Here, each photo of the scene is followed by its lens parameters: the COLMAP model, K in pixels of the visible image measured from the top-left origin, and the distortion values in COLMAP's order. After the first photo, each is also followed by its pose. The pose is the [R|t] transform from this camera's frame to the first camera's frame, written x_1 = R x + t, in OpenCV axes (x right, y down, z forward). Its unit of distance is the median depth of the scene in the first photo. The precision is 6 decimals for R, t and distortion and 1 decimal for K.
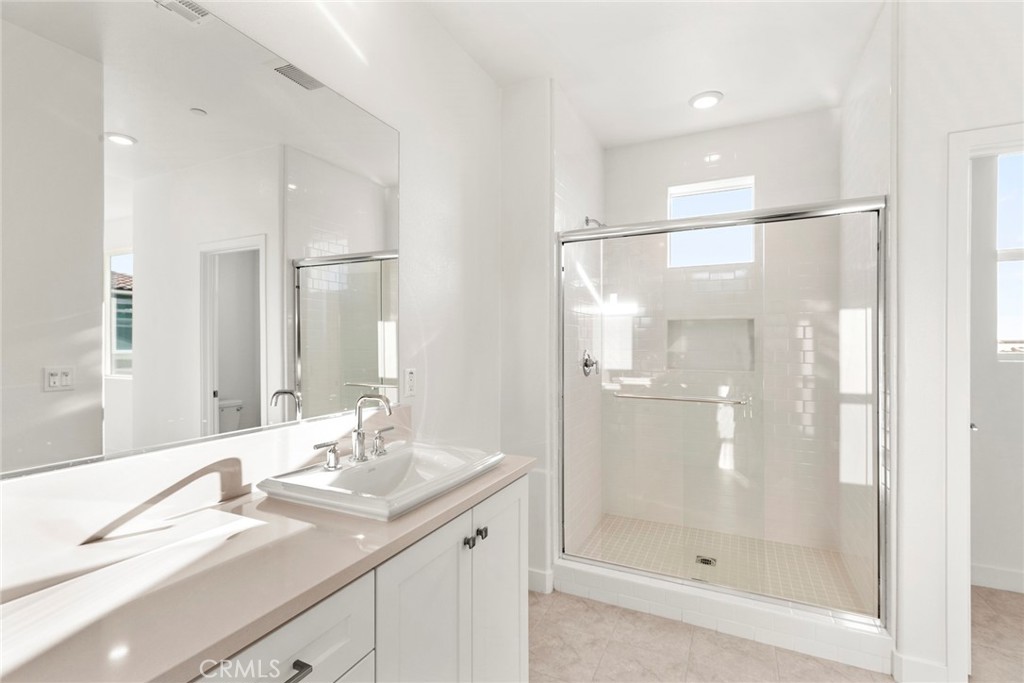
lens RADIAL K [[462.5, 0, 509.6], [0, 462.5, 344.8], [0, 0, 1]] dist [0.001335, 0.001098]
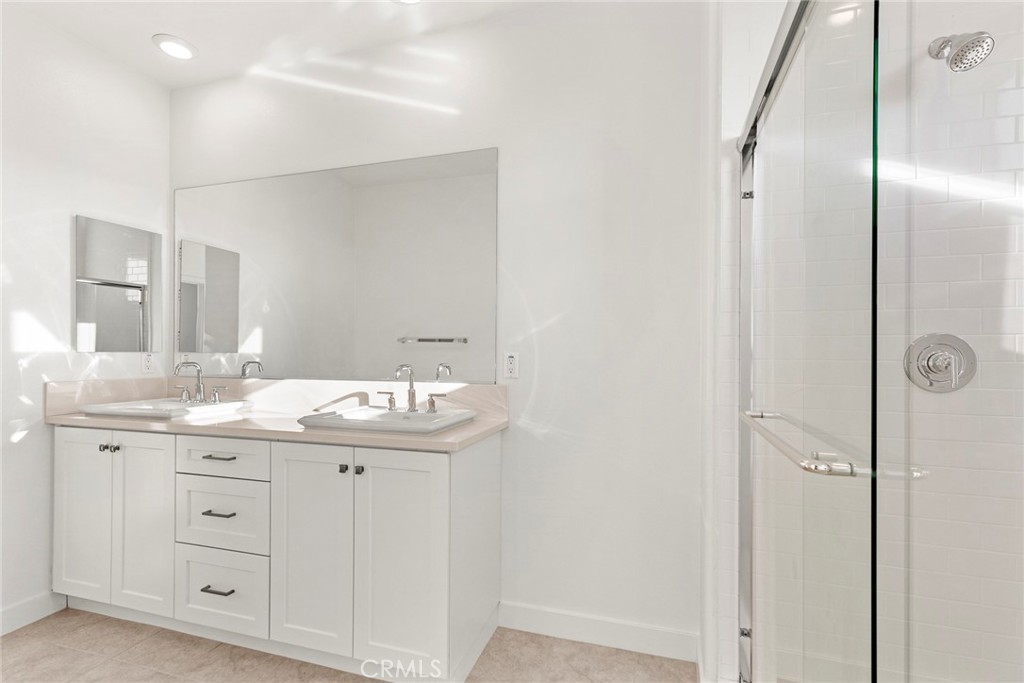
lens RADIAL K [[462.5, 0, 513.4], [0, 462.5, 350.7], [0, 0, 1]] dist [0.001335, 0.001098]
pose [[0.134338, -0.020781, -0.990718, 0.882943], [-0.001784, 0.999773, -0.021213, 0.069789], [0.990934, 0.004617, 0.134271, 0.860769]]
